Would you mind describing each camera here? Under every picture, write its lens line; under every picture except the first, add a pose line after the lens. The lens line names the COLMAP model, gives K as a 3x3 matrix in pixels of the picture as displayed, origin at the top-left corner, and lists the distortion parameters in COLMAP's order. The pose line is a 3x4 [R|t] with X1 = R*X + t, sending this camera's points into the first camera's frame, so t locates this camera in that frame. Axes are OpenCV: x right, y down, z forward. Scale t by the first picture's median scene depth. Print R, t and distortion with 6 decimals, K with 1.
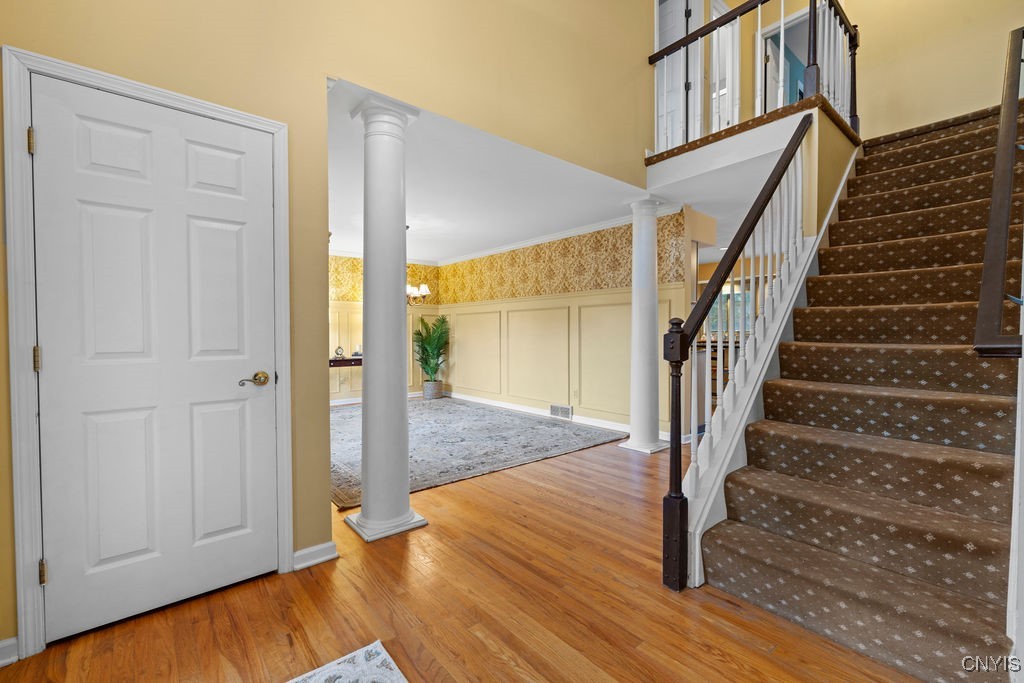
lens RADIAL K [[444.7, 0, 507.0], [0, 444.7, 339.5], [0, 0, 1]] dist [-0.002334, 0.000093]
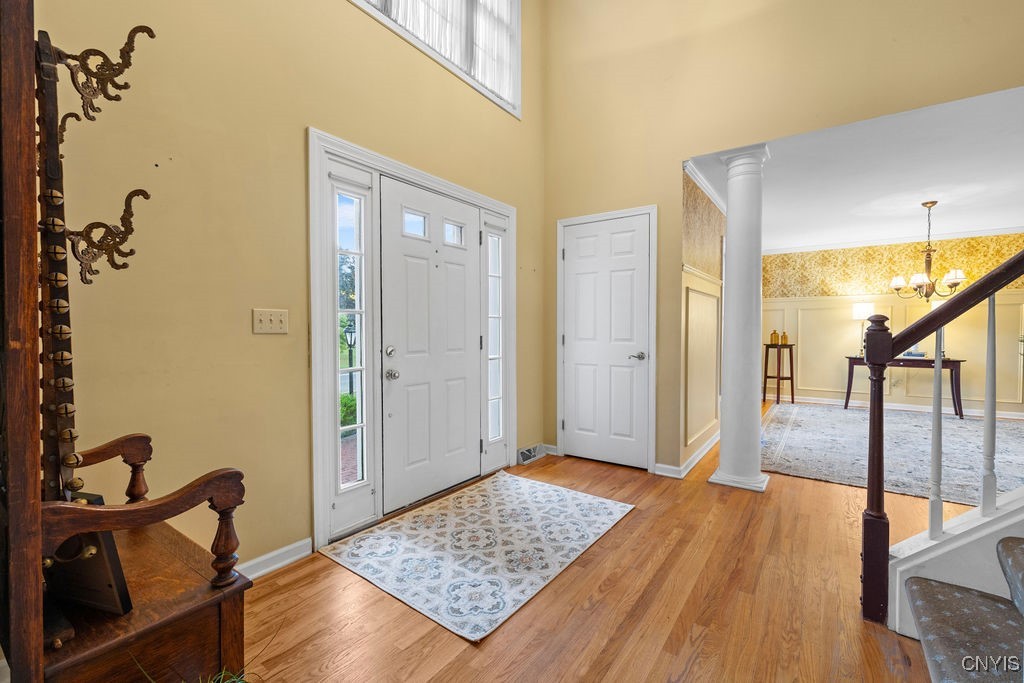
lens RADIAL K [[444.7, 0, 507.0], [0, 444.7, 339.5], [0, 0, 1]] dist [-0.002334, 0.000093]
pose [[0.237399, 0.024390, -0.971106, 1.055329], [-0.018422, 0.999618, 0.020603, -0.003134], [0.971237, 0.012999, 0.237758, 0.070910]]
